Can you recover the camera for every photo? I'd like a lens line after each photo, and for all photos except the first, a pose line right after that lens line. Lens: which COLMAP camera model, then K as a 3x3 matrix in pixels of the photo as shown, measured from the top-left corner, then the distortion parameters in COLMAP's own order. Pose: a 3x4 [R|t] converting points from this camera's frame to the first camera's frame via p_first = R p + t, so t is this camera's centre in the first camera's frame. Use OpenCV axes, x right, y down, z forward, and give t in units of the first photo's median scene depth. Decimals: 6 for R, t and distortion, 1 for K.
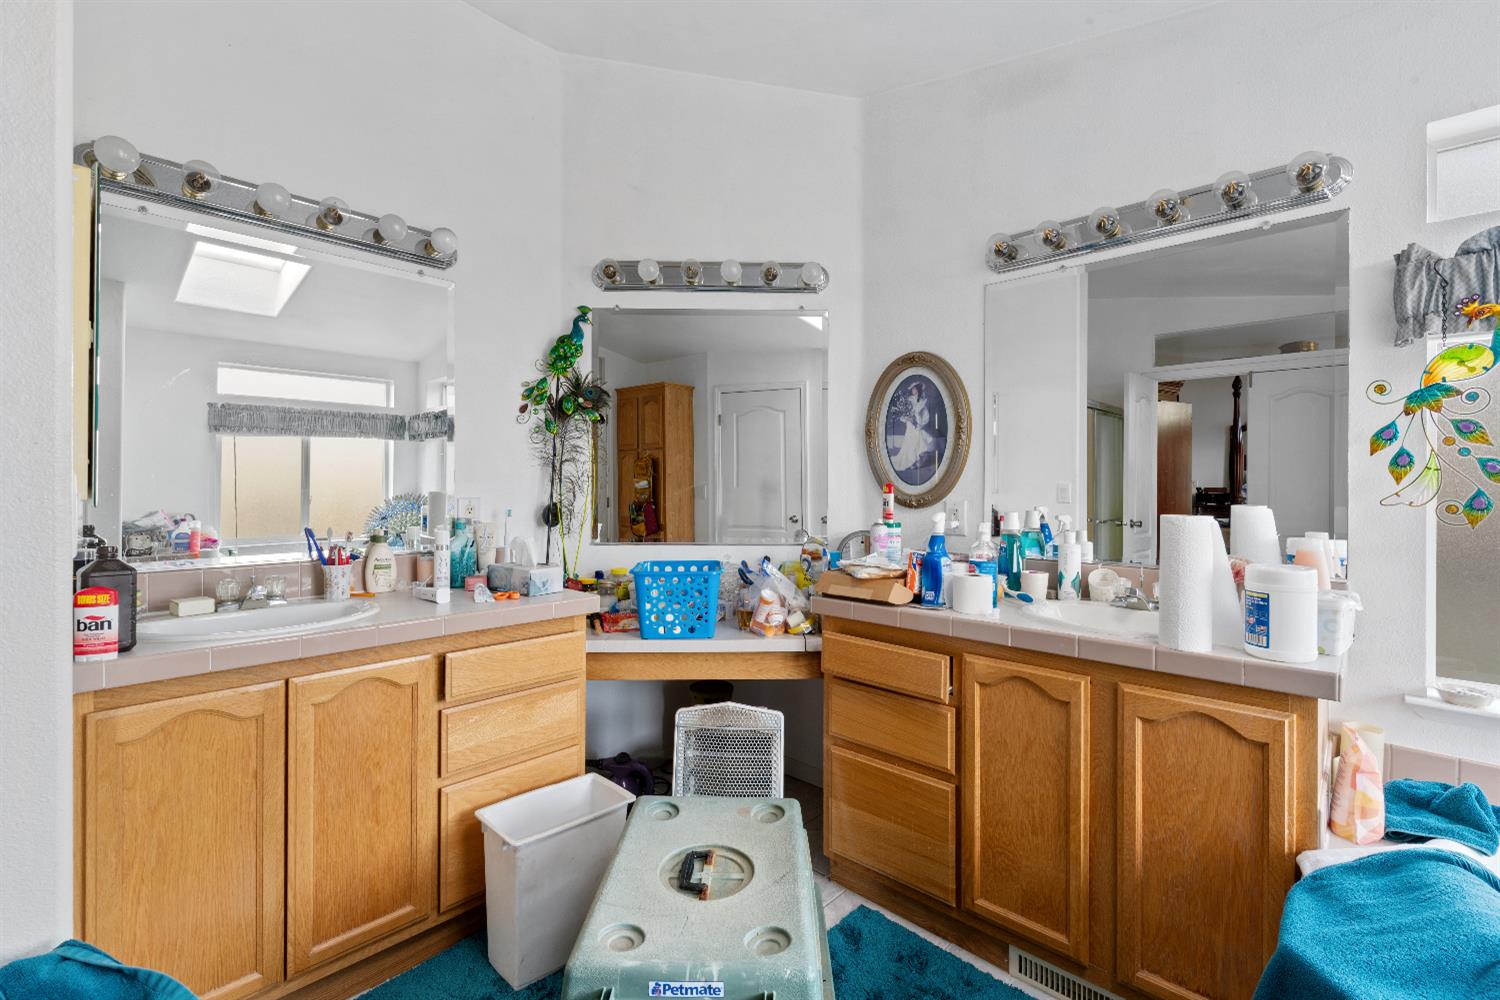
lens RADIAL K [[656.9, 0, 749.5], [0, 656.9, 486.3], [0, 0, 1]] dist [-0.001624, -0.000580]
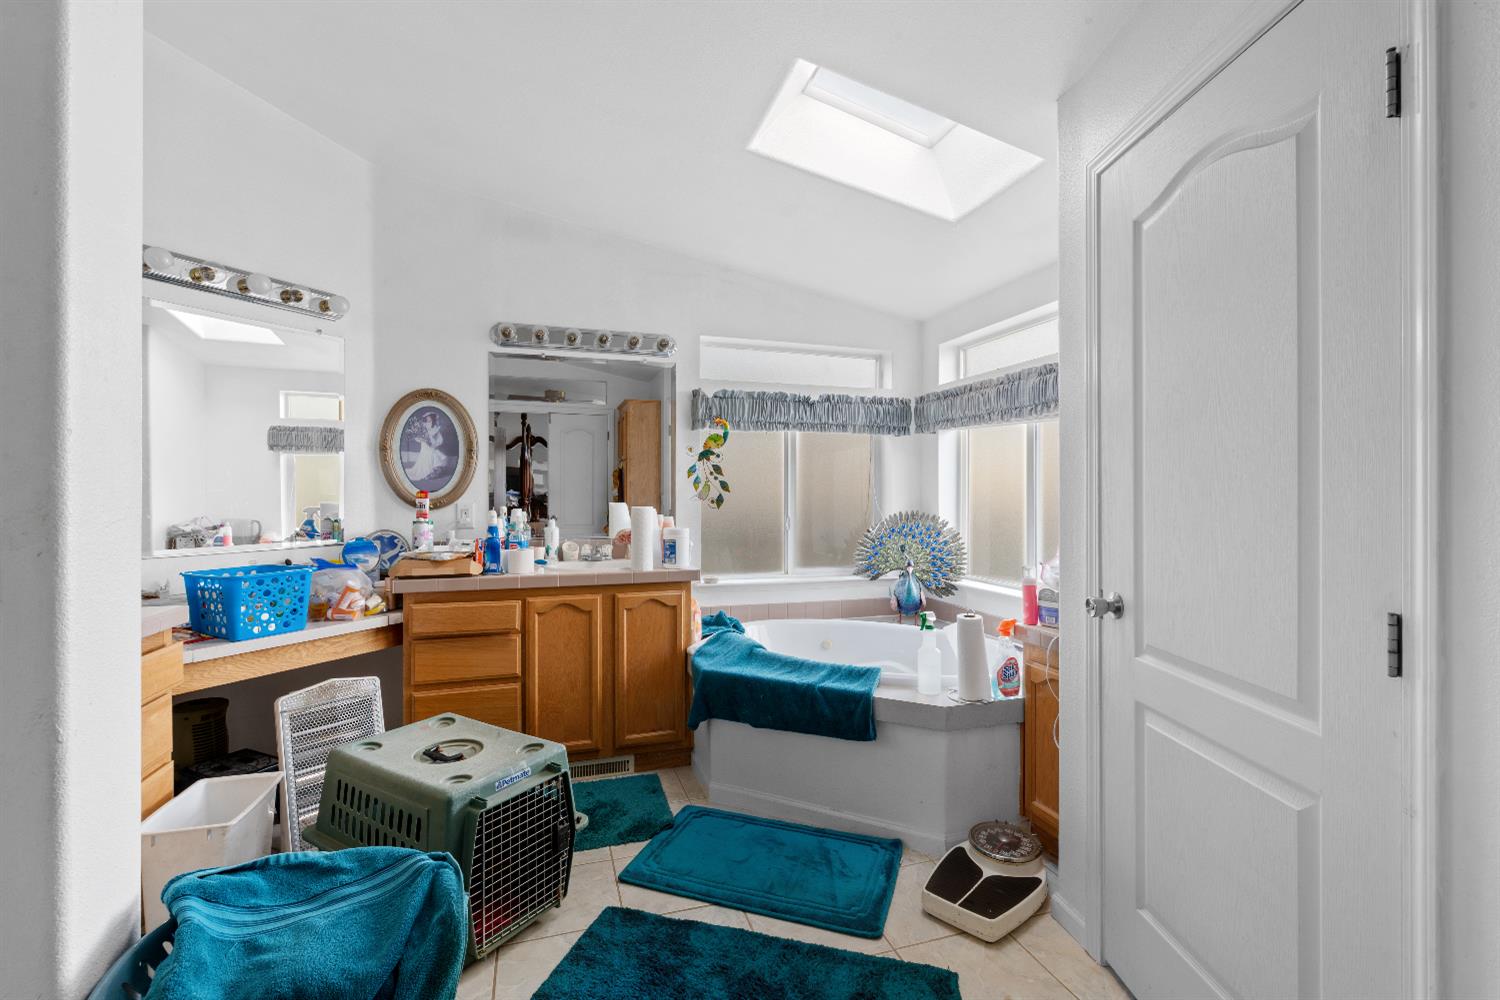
lens RADIAL K [[647.6, 0, 752.9], [0, 647.6, 494.0], [0, 0, 1]] dist [0.000239, -0.000026]
pose [[0.479794, -0.003043, 0.877376, -0.736039], [0.002507, 0.999995, 0.002098, 0.001622], [-0.877377, 0.001193, 0.479799, -0.217963]]
